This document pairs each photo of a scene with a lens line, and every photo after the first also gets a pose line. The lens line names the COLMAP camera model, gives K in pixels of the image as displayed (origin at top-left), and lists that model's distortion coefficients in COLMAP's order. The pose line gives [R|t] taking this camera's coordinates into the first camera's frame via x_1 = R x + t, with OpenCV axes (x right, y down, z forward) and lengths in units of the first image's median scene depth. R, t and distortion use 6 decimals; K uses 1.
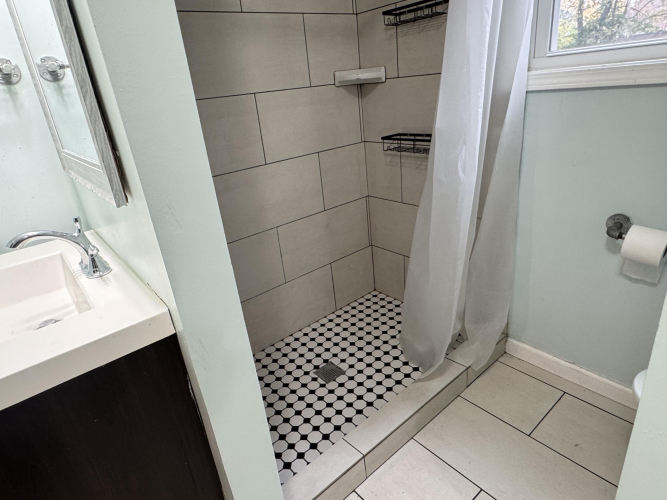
lens RADIAL K [[402.4, 0, 329.3], [0, 402.4, 247.5], [0, 0, 1]] dist [-0.005002, 0.000858]
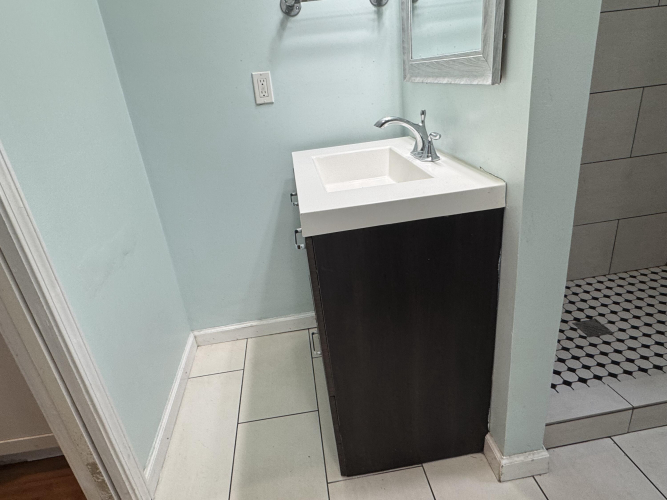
lens RADIAL K [[402.4, 0, 330.9], [0, 402.4, 250.7], [0, 0, 1]] dist [-0.005002, 0.000858]
pose [[0.839229, 0.231907, -0.491847, -0.093202], [-0.186853, 0.972409, 0.139669, 0.120481], [0.510667, -0.025312, 0.859406, -0.105145]]
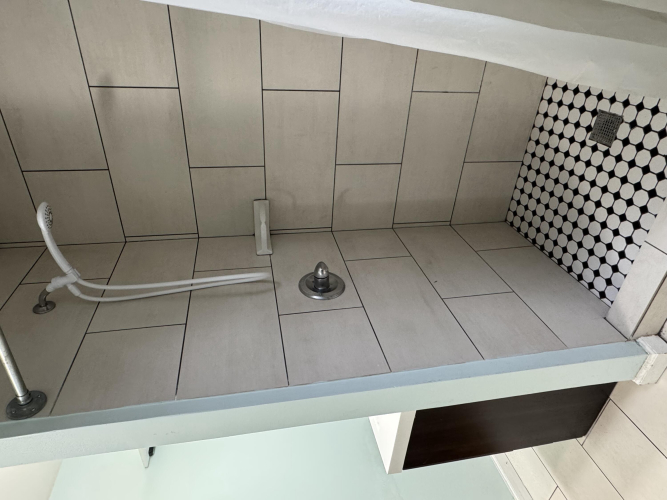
lens RADIAL K [[402.4, 0, 333.6], [0, 402.4, 251.4], [0, 0, 1]] dist [-0.005002, 0.000858]
pose [[0.257043, -0.332507, -0.907396, 0.497066], [0.931078, 0.336739, 0.140357, -0.212076], [0.258886, -0.880935, 0.396147, 0.347220]]
